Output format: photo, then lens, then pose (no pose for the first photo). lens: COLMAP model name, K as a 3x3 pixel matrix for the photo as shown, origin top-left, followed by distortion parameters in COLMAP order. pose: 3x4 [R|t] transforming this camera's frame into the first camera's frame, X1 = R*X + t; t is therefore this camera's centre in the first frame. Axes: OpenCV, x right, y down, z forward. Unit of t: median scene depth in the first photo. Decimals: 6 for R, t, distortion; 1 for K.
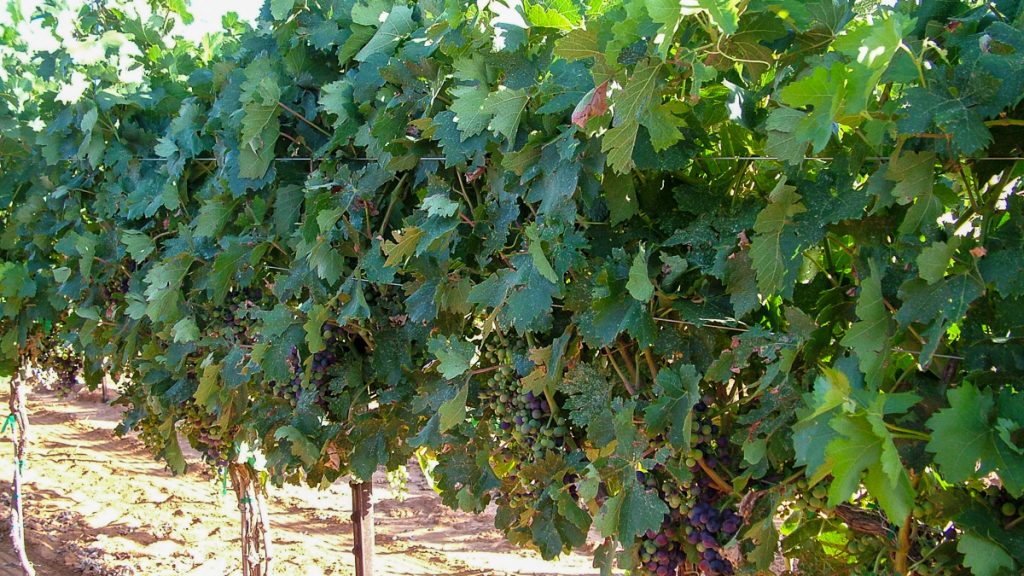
lens RADIAL K [[1322.4, 0, 541.9], [0, 1322.4, 303.1], [0, 0, 1]] dist [-0.142357, 0.459844]
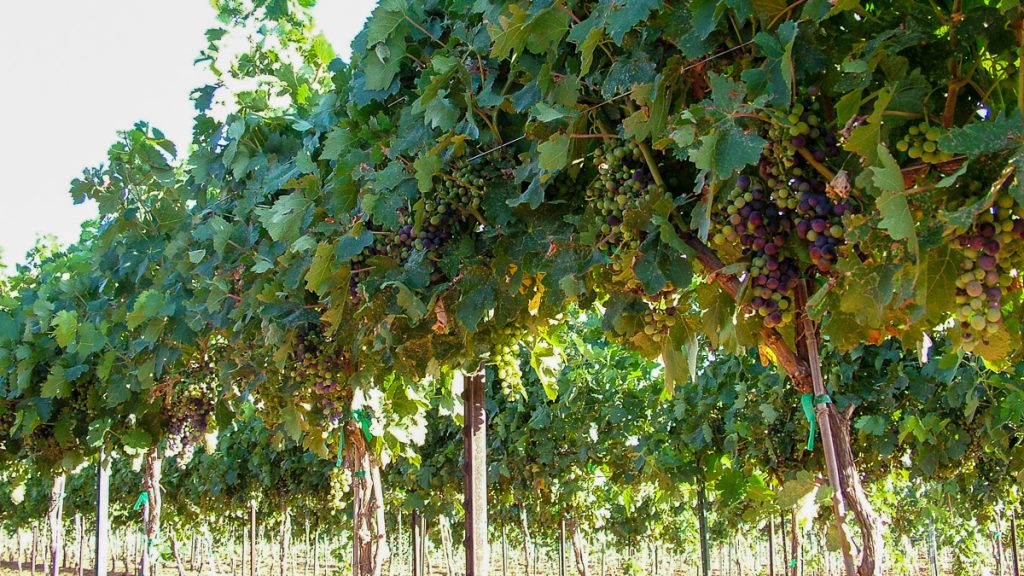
lens RADIAL K [[1322.4, 0, 541.9], [0, 1322.4, 303.1], [0, 0, 1]] dist [-0.142357, 0.459844]
pose [[0.992058, -0.016040, -0.124753, 0.028961], [-0.018625, 0.962169, -0.271816, 0.296156], [0.124393, 0.271981, 0.954229, 0.065785]]
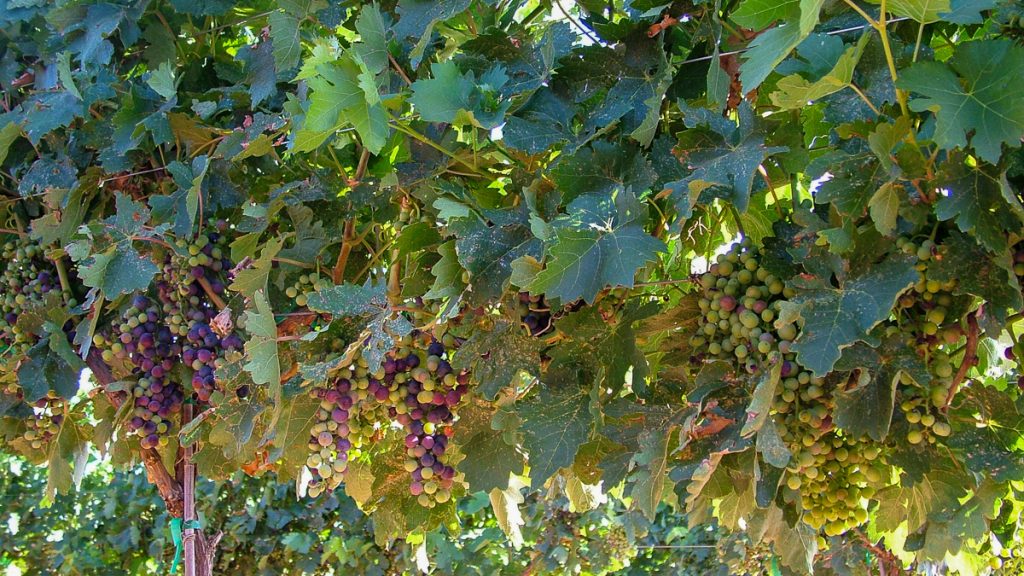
lens RADIAL K [[1322.4, 0, 541.9], [0, 1322.4, 303.1], [0, 0, 1]] dist [-0.142357, 0.459844]
pose [[0.960098, 0.121972, 0.251664, 0.070813], [-0.025722, 0.934579, -0.354826, 0.288040], [-0.278478, 0.334194, 0.900424, 0.040731]]
